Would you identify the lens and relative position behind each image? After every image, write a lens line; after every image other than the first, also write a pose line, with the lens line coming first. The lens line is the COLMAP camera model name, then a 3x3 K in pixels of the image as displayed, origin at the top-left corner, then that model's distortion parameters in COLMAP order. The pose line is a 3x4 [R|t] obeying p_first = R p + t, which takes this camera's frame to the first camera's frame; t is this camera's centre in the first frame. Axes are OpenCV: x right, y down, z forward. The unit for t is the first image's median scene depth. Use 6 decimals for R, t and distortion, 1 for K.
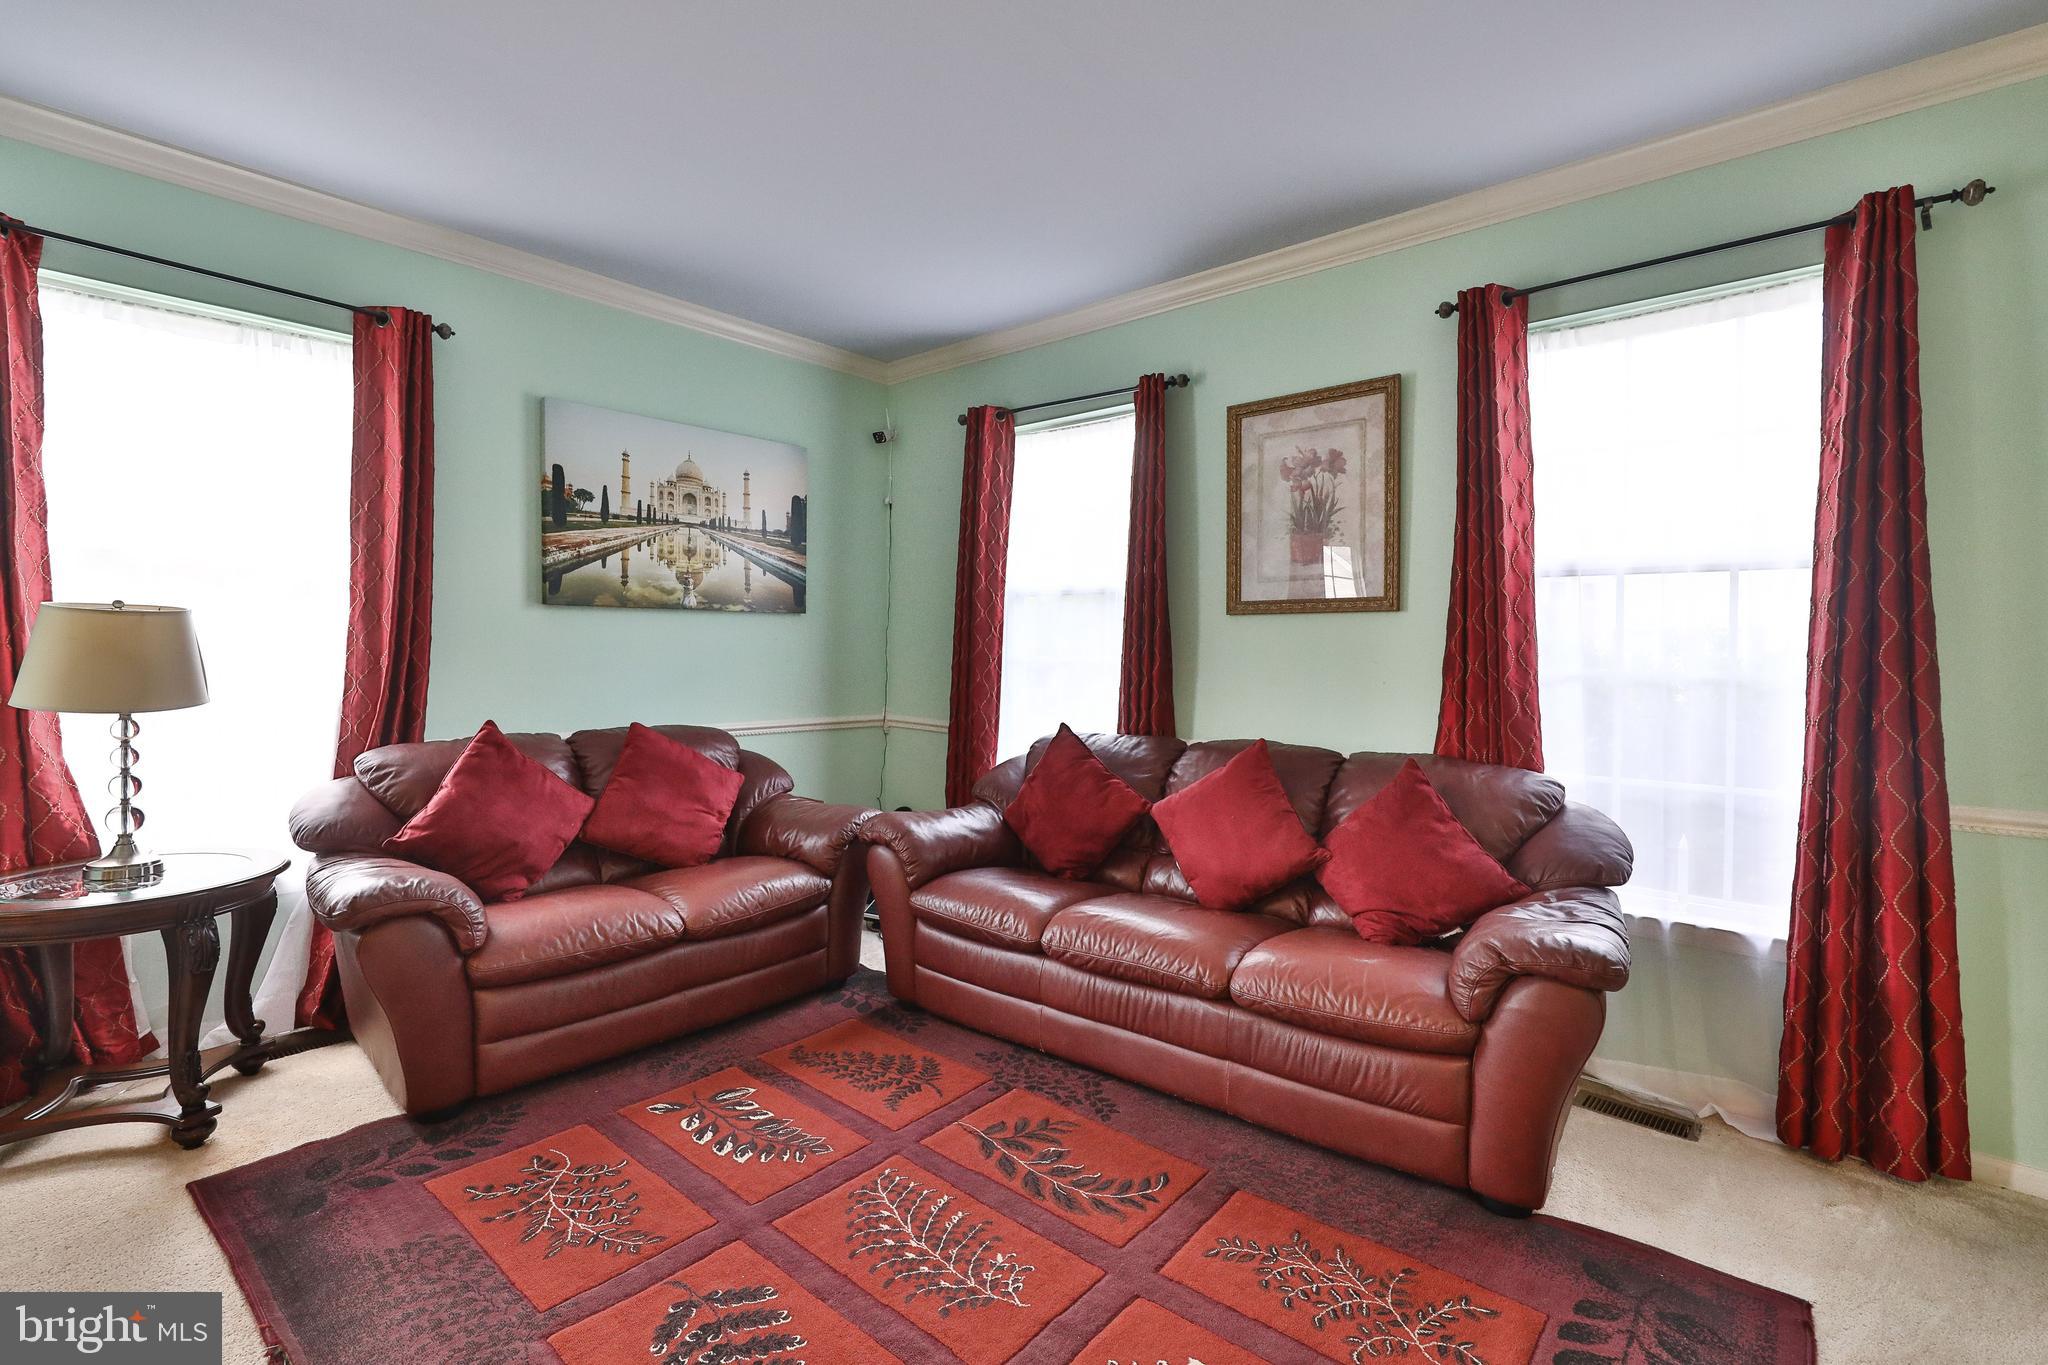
lens RADIAL K [[925.7, 0, 1030.2], [0, 925.7, 665.8], [0, 0, 1]] dist [-0.000214, -0.000568]
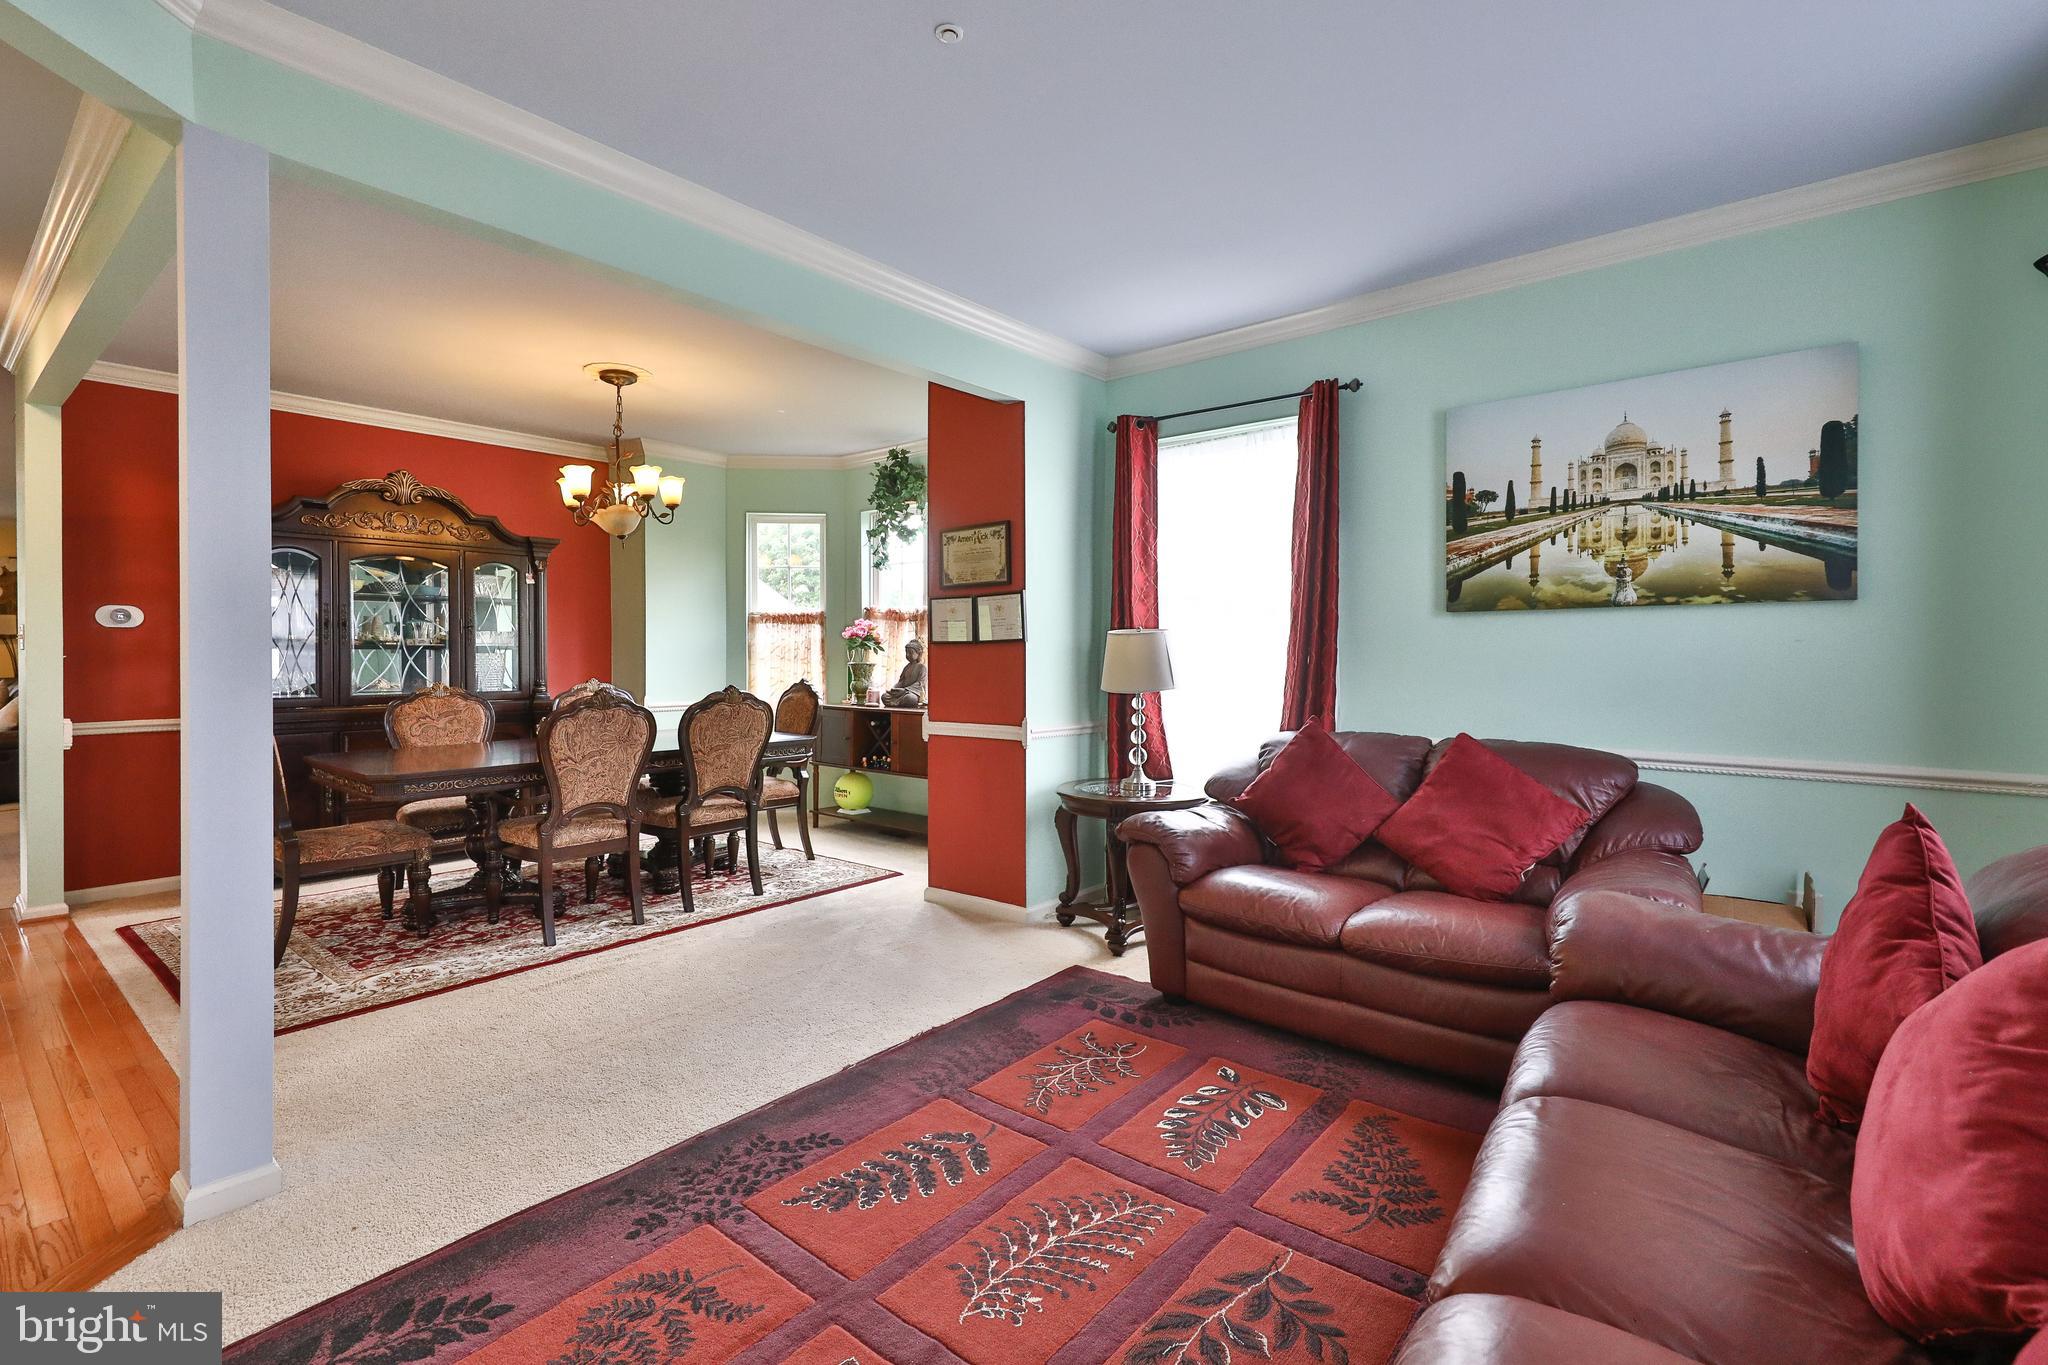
lens RADIAL K [[925.7, 0, 1035.3], [0, 925.7, 668.2], [0, 0, 1]] dist [-0.000214, -0.000568]
pose [[0.024538, 0.013247, -0.999611, 0.451536], [-0.014462, 0.999812, 0.012895, -0.009861], [0.999594, 0.014140, 0.024725, 0.481604]]
